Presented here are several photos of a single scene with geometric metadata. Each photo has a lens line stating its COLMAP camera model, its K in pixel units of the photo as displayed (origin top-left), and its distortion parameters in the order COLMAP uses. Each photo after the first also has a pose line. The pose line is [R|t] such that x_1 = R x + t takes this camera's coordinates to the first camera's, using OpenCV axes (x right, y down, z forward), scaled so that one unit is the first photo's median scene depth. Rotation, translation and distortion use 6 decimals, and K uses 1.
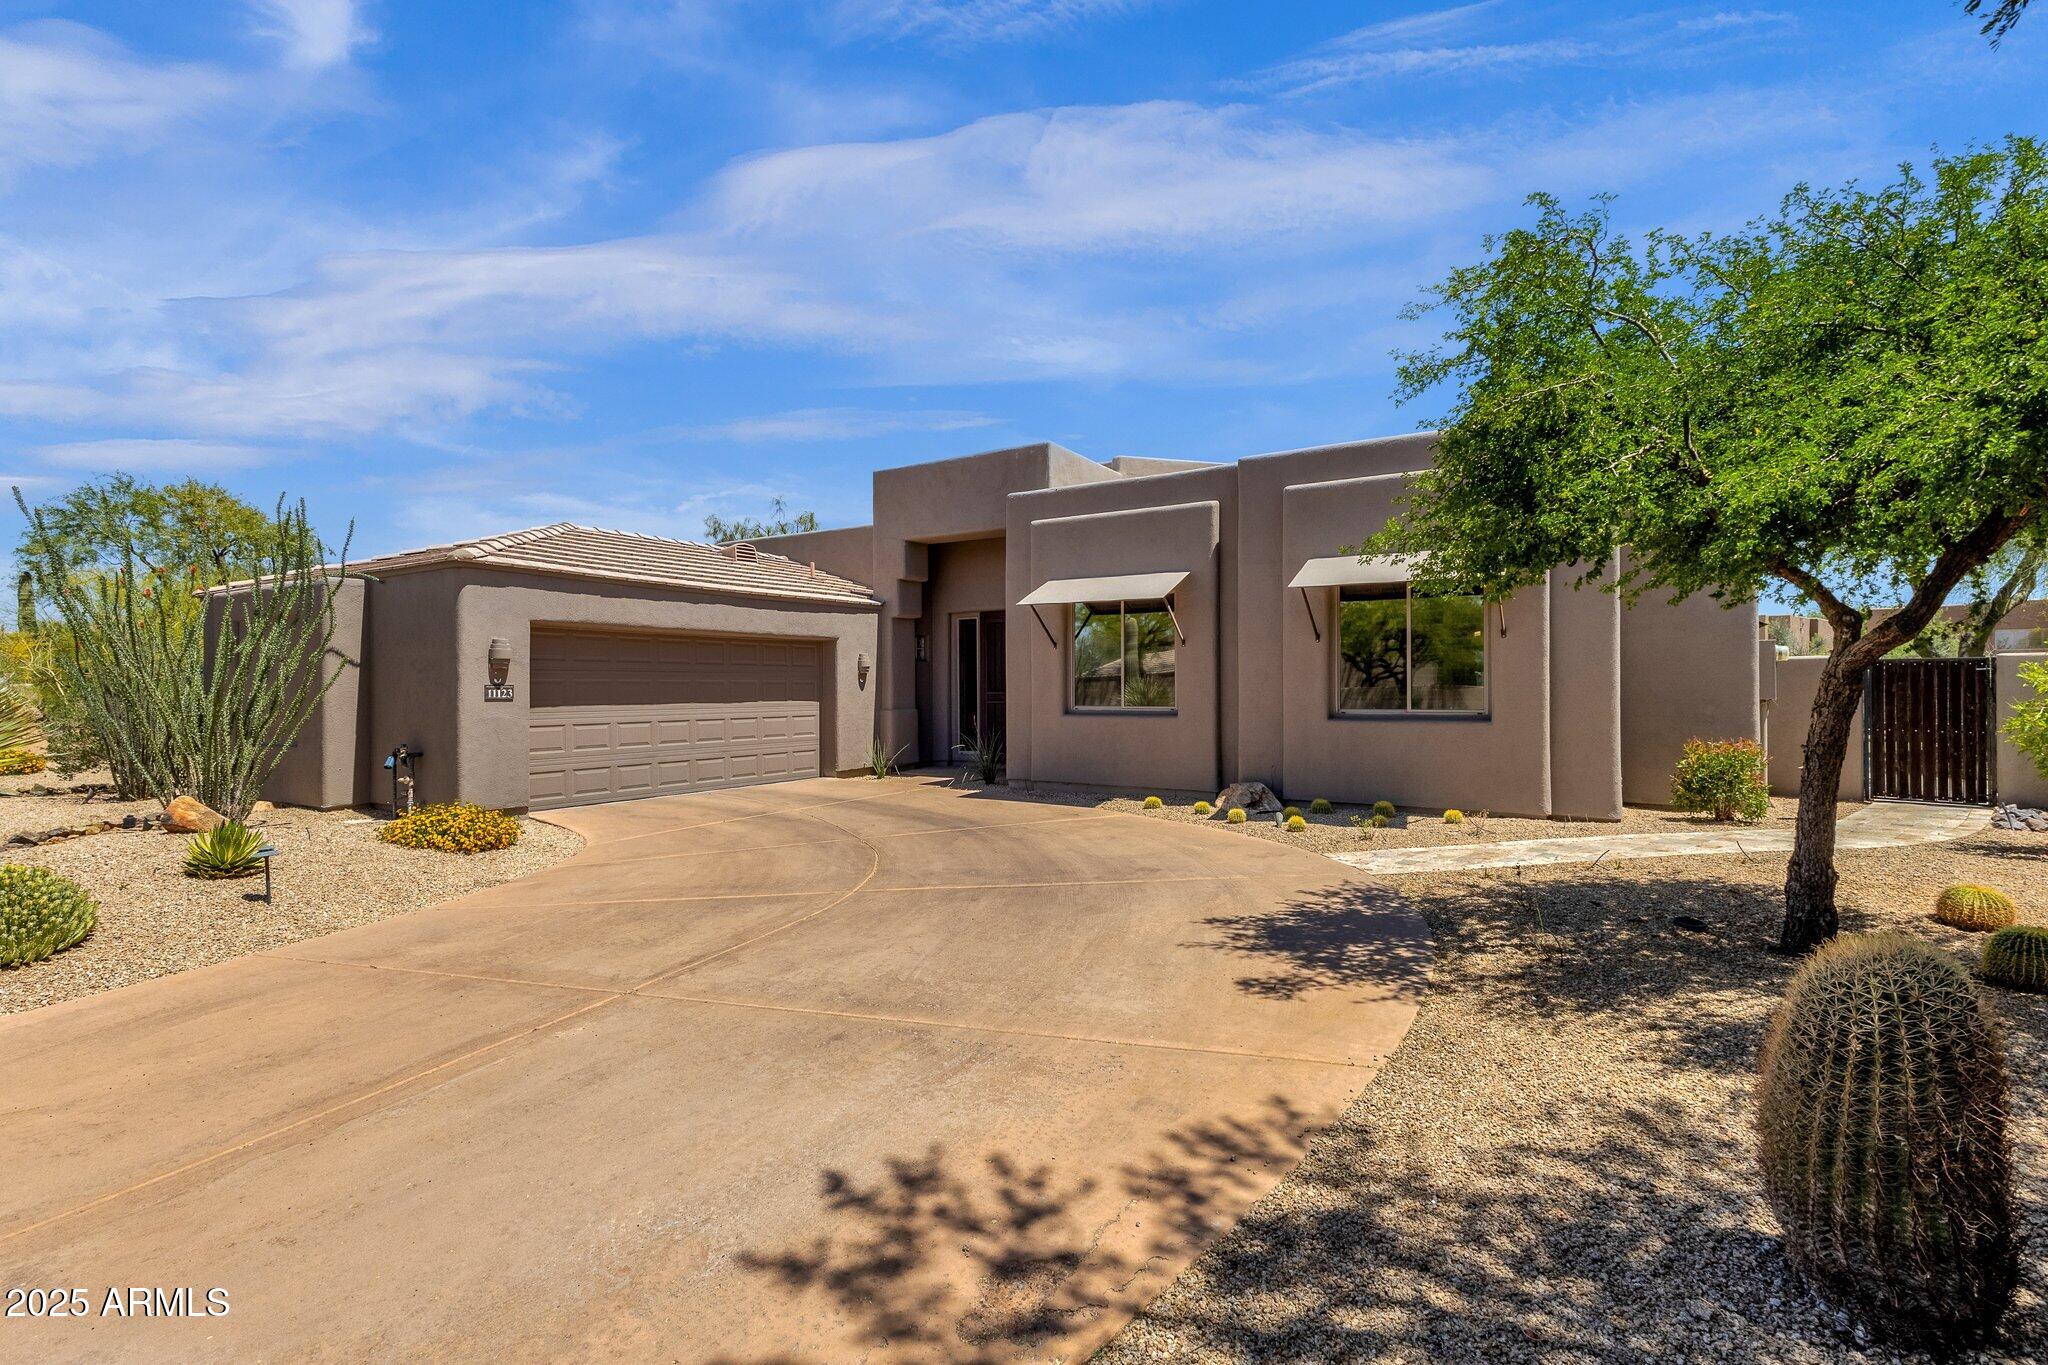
lens RADIAL K [[952.3, 0, 1024.8], [0, 952.3, 684.2], [0, 0, 1]] dist [0.012096, -0.001063]
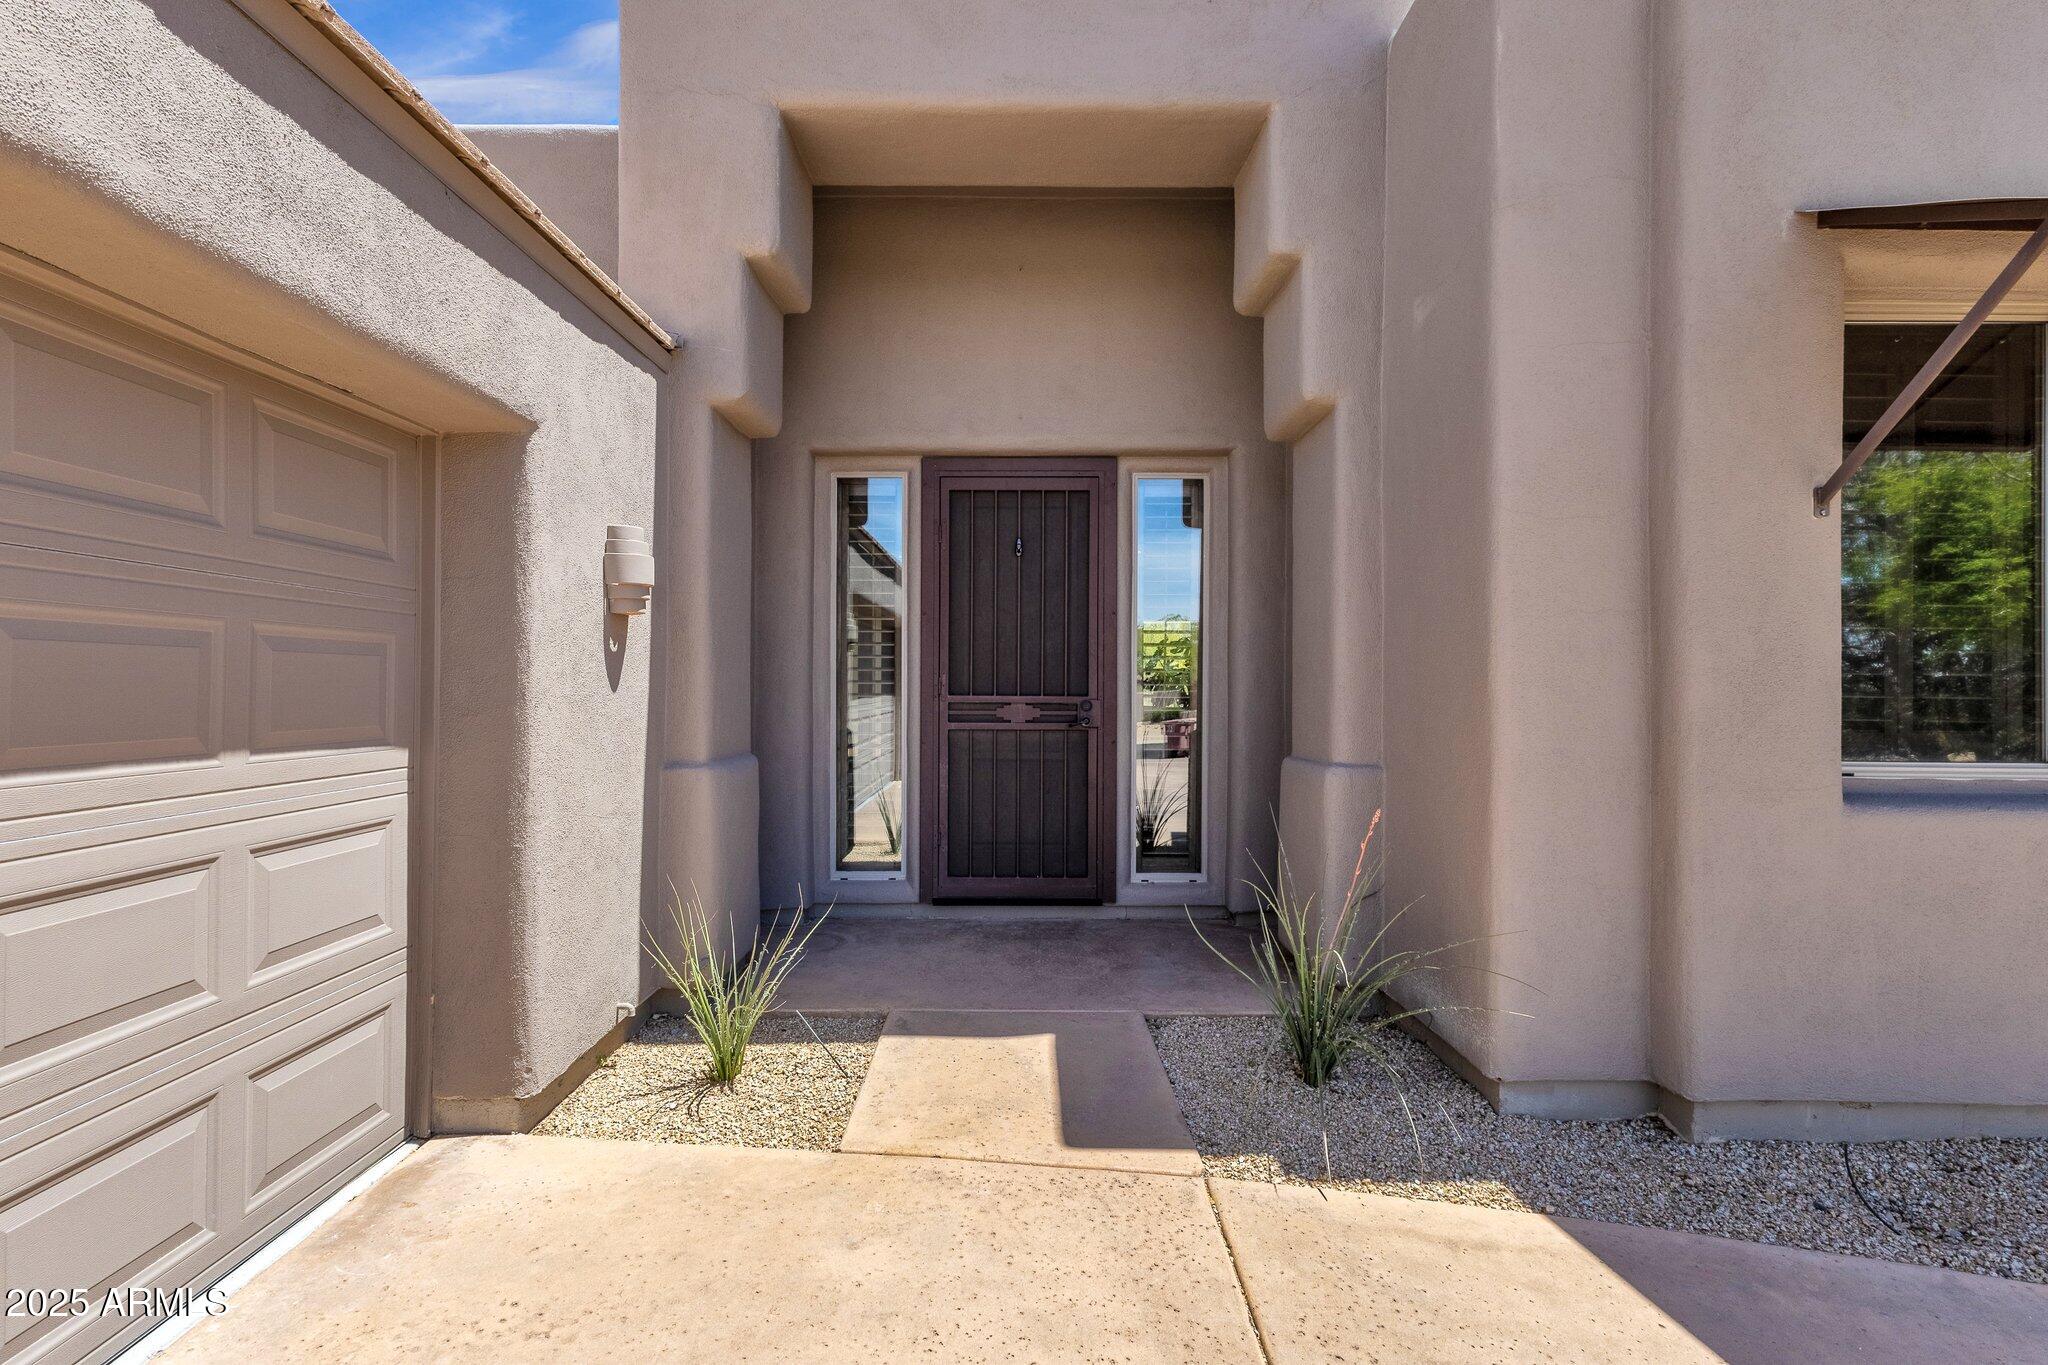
lens RADIAL K [[952.3, 0, 1020.9], [0, 952.3, 684.5], [0, 0, 1]] dist [0.012096, -0.001063]
pose [[0.844324, 0.010943, 0.535721, -0.215289], [-0.011740, 0.999929, -0.001923, 0.005010], [-0.535704, -0.004666, 0.844393, 0.775637]]
